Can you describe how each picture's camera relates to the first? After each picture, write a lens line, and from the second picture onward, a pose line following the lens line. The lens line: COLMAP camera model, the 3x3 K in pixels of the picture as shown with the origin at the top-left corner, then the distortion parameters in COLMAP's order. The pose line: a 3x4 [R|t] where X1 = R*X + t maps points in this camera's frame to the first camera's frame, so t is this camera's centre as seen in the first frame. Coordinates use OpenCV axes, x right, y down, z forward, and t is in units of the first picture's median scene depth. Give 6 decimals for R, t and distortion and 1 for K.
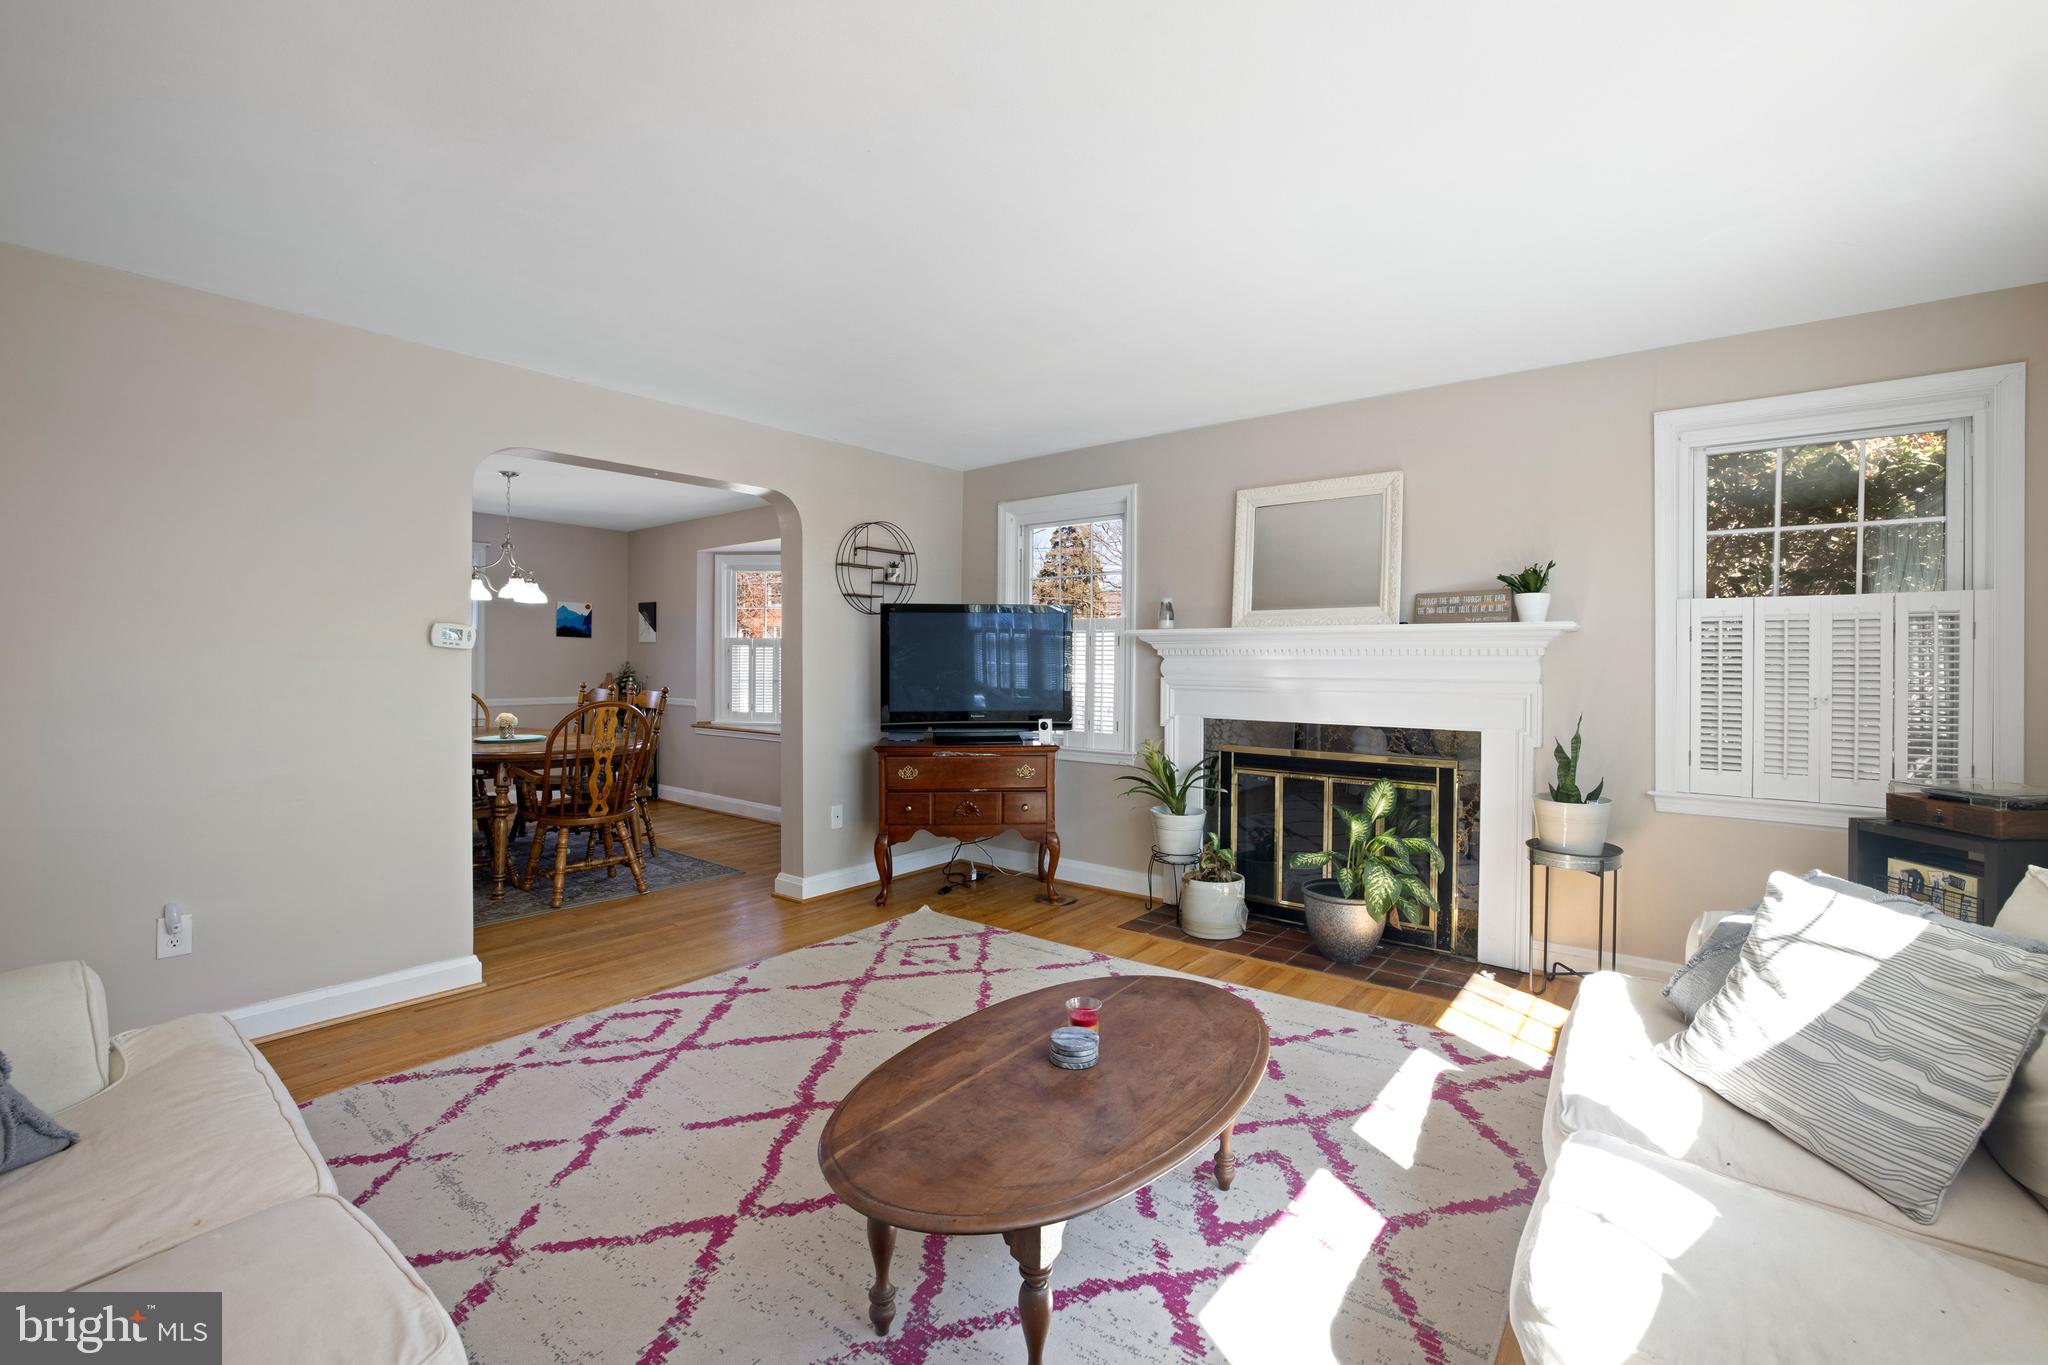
lens RADIAL K [[884.8, 0, 1019.6], [0, 884.8, 665.6], [0, 0, 1]] dist [-0.035390, 0.006551]
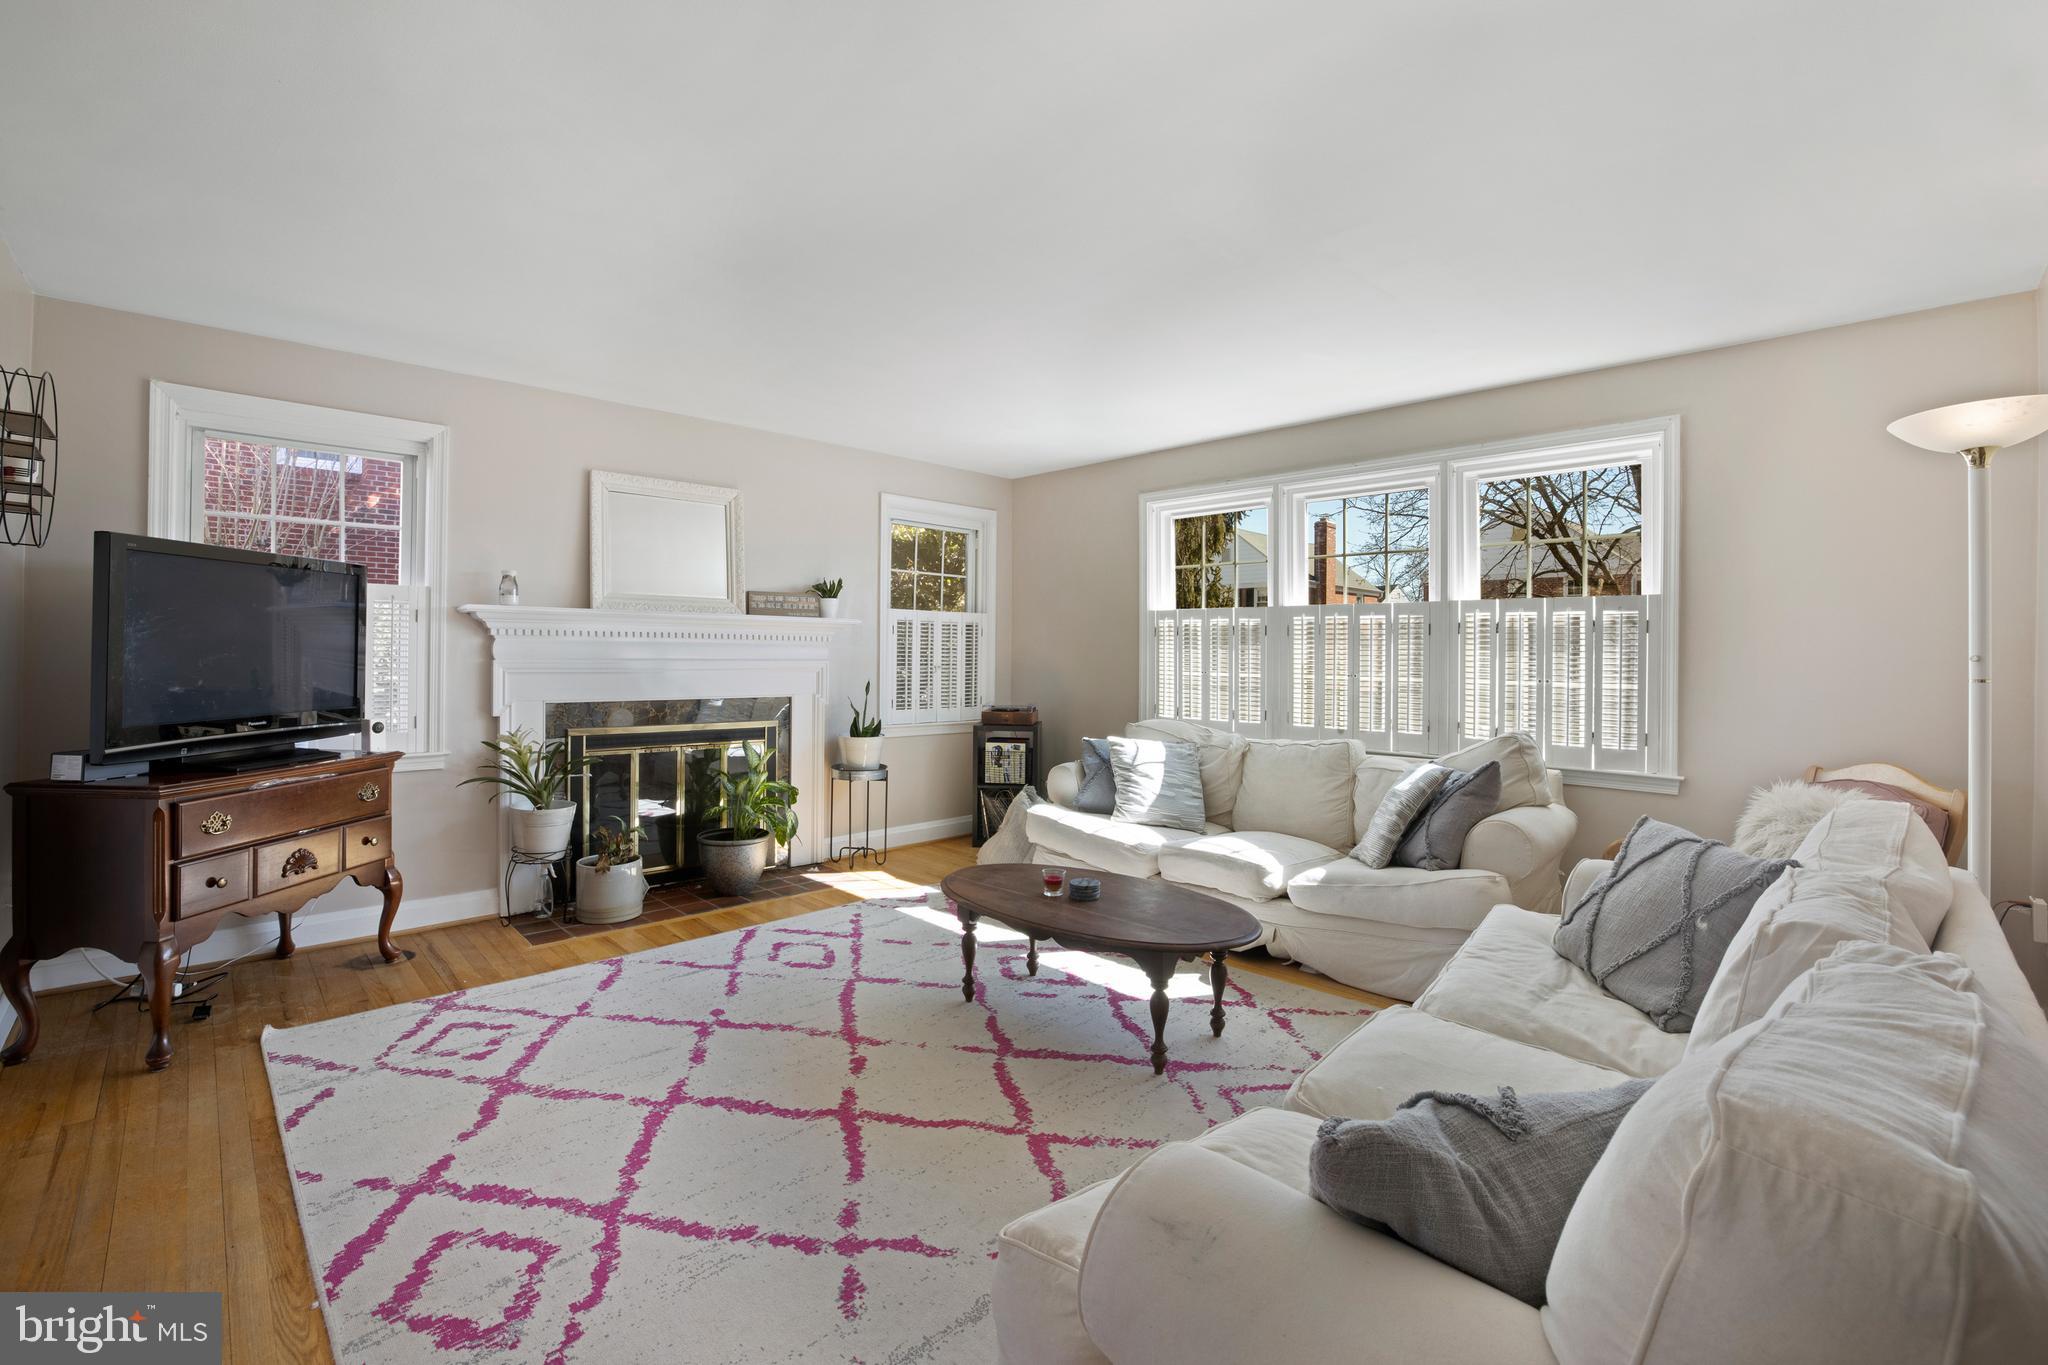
lens RADIAL K [[884.8, 0, 1026.2], [0, 884.8, 664.2], [0, 0, 1]] dist [-0.035390, 0.006551]
pose [[0.114385, -0.015955, 0.993308, -0.867615], [-0.006396, 0.999838, 0.016796, -0.000475], [-0.993416, -0.008274, 0.114265, 0.524349]]
